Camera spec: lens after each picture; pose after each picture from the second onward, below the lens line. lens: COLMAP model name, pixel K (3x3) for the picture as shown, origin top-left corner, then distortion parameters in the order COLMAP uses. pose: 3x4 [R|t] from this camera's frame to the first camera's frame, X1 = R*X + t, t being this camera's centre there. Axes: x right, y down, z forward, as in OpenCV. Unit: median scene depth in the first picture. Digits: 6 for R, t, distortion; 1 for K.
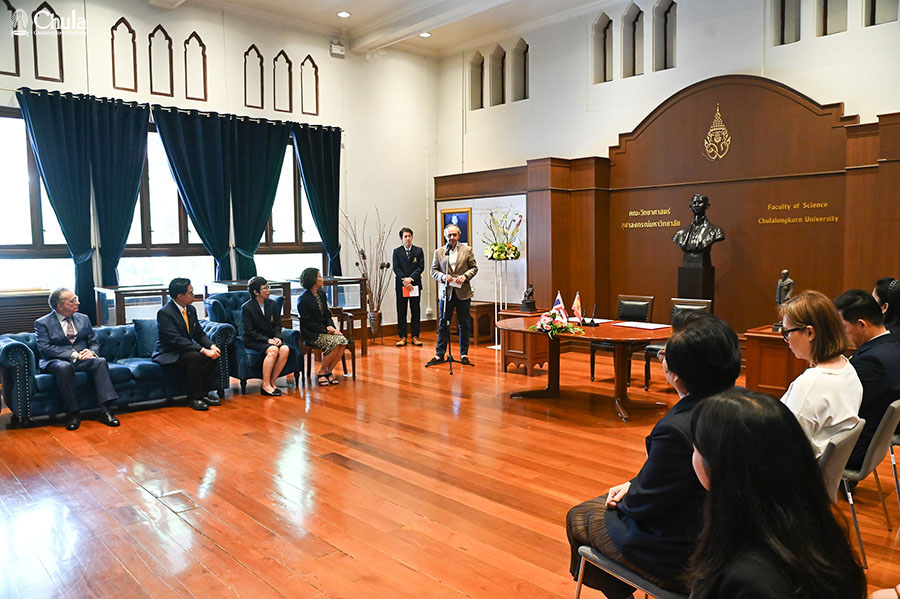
lens RADIAL K [[691.2, 0, 450.6], [0, 691.2, 289.8], [0, 0, 1]] dist [-0.015961, -0.000678]
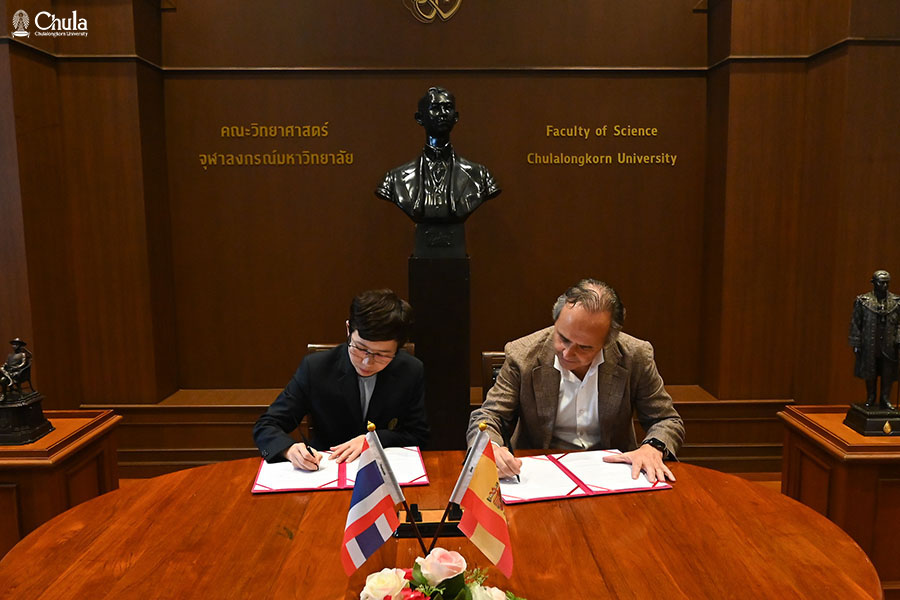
lens RADIAL K [[787.8, 0, 451.5], [0, 787.8, 316.2], [0, 0, 1]] dist [0.000019, -0.001727]
pose [[0.658805, -0.101240, 0.745470, -0.019197], [0.043711, 0.994381, 0.096415, -0.037869], [-0.751042, -0.030933, 0.659529, 0.571286]]
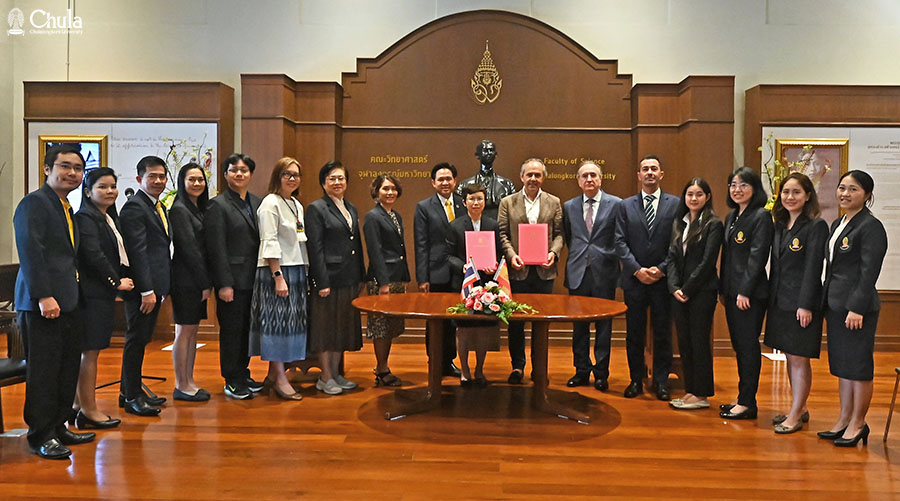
lens RADIAL K [[743.4, 0, 451.5], [0, 743.4, 235.2], [0, 0, 1]] dist [0.008084, 0.000443]
pose [[0.695401, -0.013348, 0.718498, -0.295113], [0.028260, 0.999562, -0.008782, -0.012305], [-0.718066, 0.026411, 0.695473, 0.336364]]
